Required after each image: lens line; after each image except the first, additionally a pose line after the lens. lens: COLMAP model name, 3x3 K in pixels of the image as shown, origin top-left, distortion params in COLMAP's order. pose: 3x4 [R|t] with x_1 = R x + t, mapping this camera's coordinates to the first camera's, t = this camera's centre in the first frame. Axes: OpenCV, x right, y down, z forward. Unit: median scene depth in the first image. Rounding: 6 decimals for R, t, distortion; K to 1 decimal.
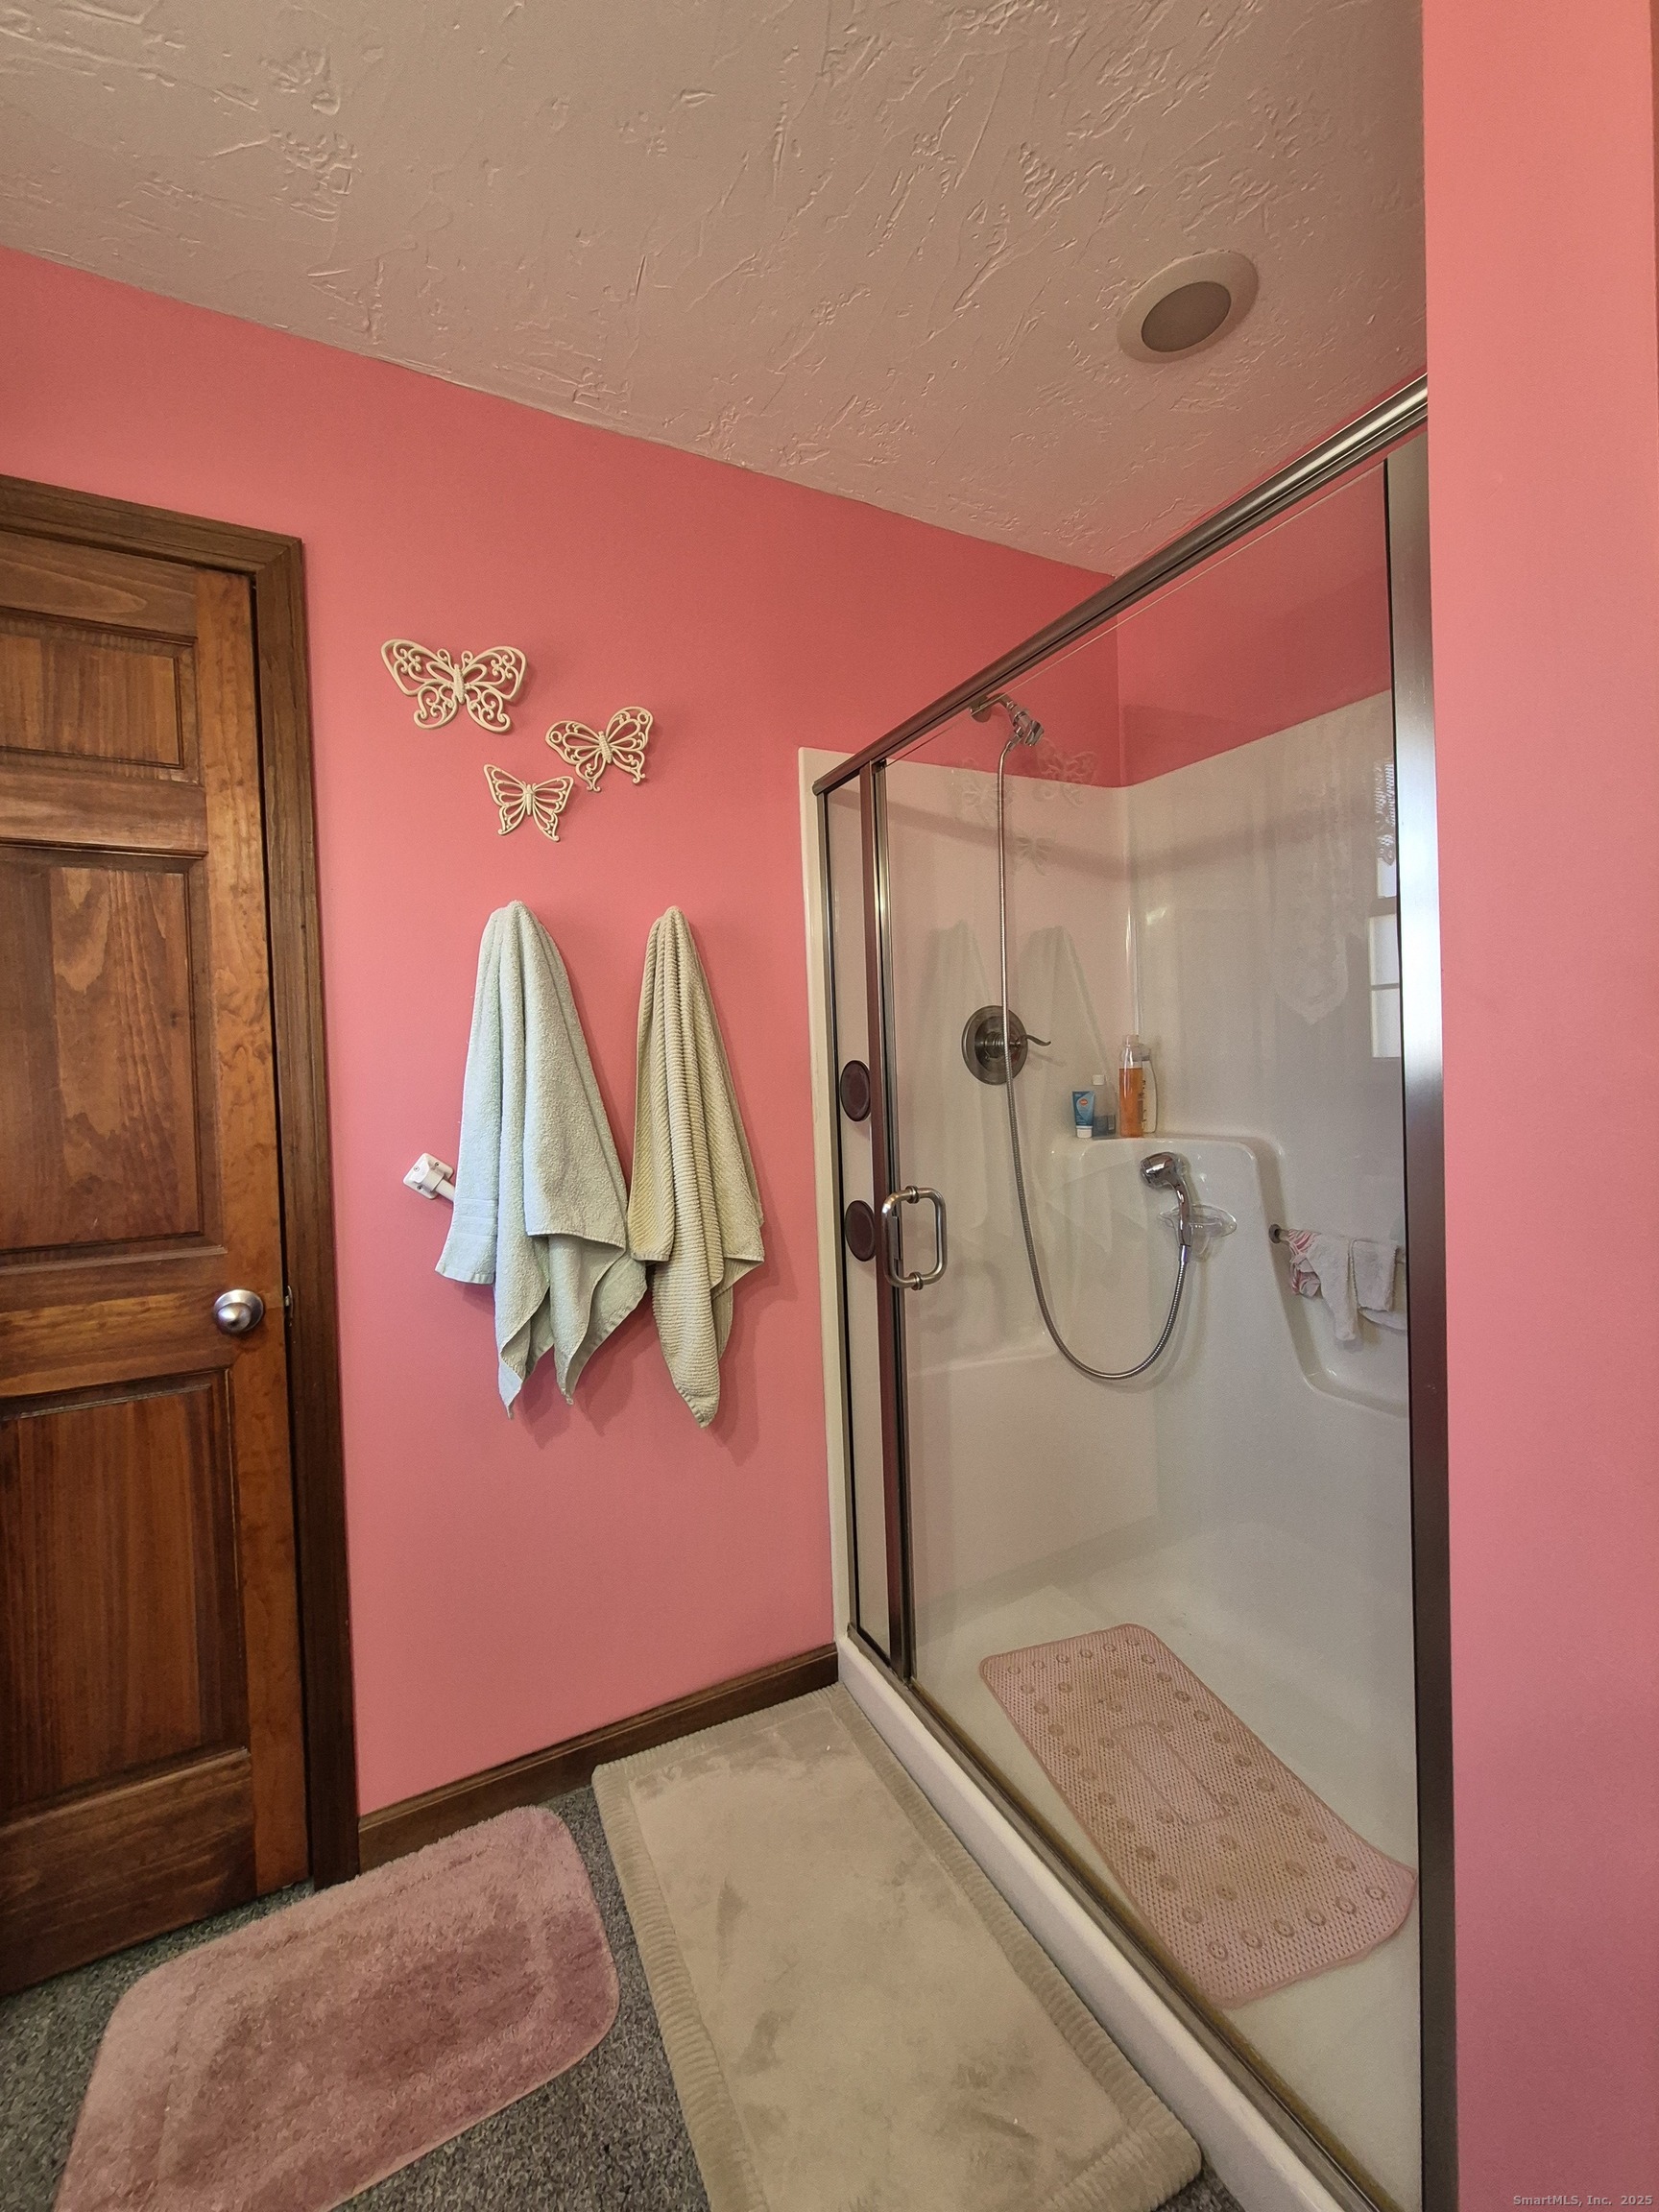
lens RADIAL K [[866.3, 0, 810.4], [0, 866.3, 1095.6], [0, 0, 1]] dist [0.003442, -0.001221]
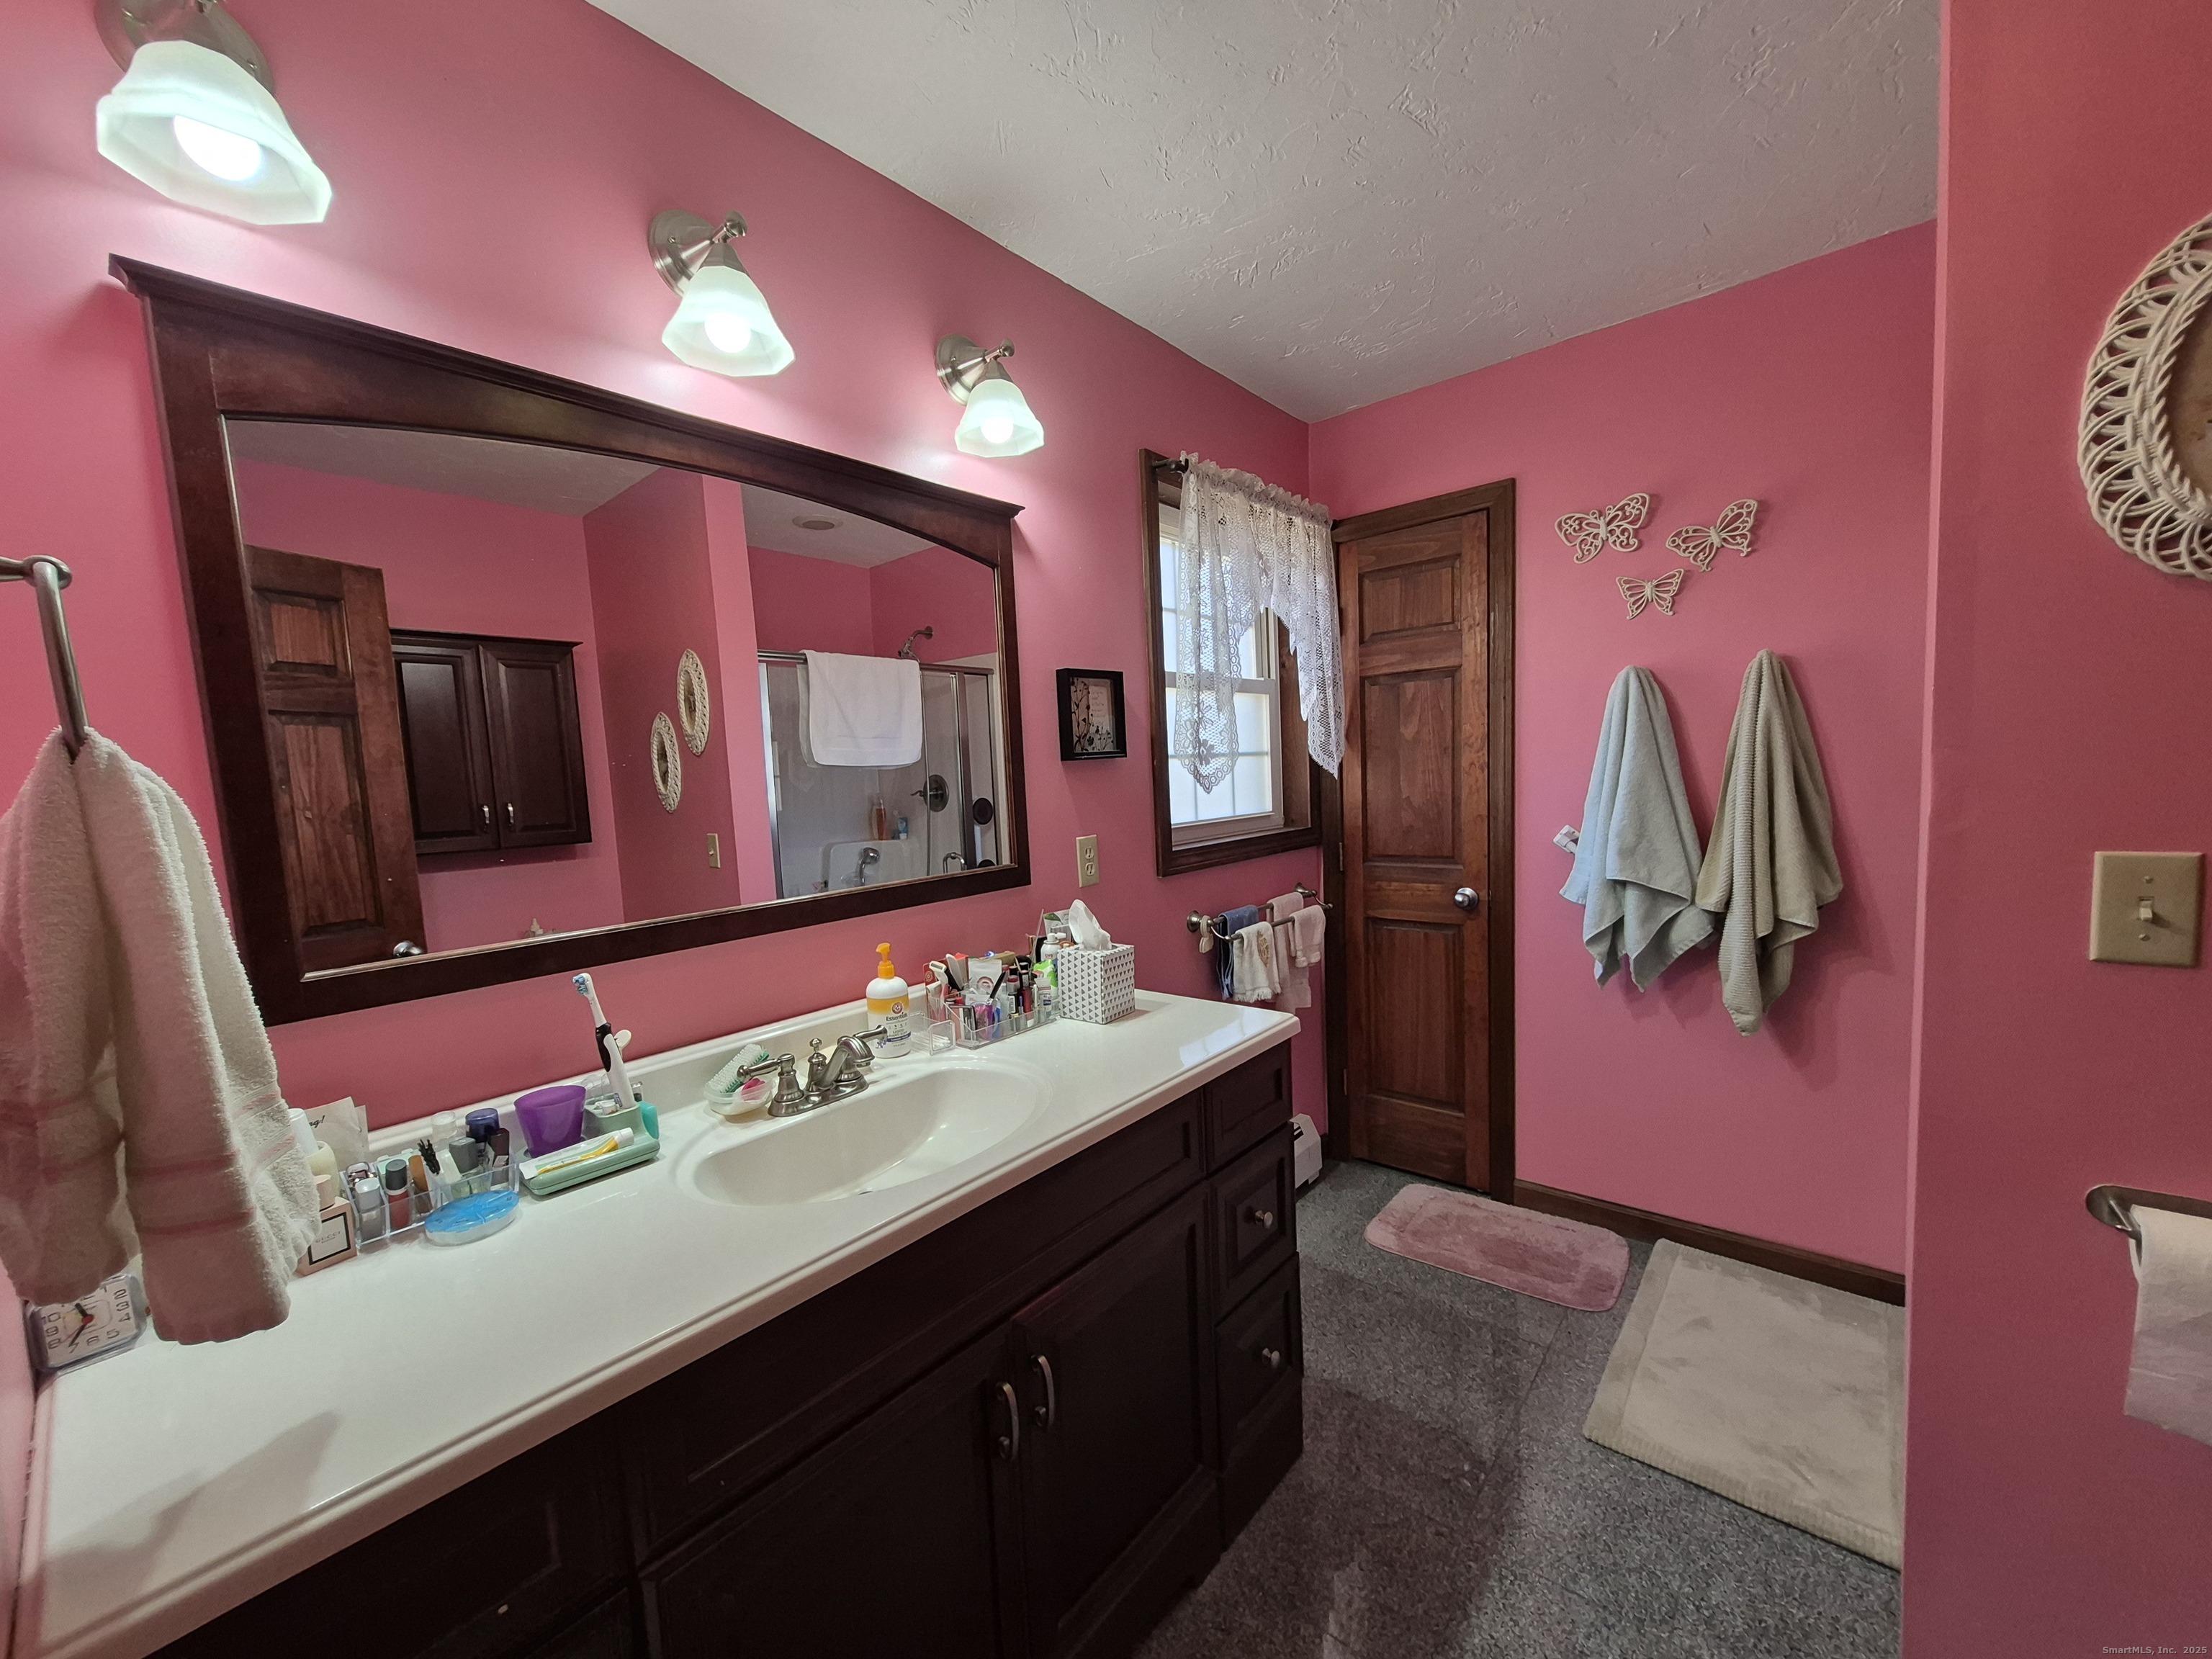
lens RADIAL K [[866.3, 0, 1097.1], [0, 866.3, 842.8], [0, 0, 1]] dist [0.003442, -0.001221]
pose [[0.394217, 0.086057, -0.914979, 0.787054], [0.010802, 0.995103, 0.098247, -0.079471], [0.918954, -0.048615, 0.391357, -0.530480]]
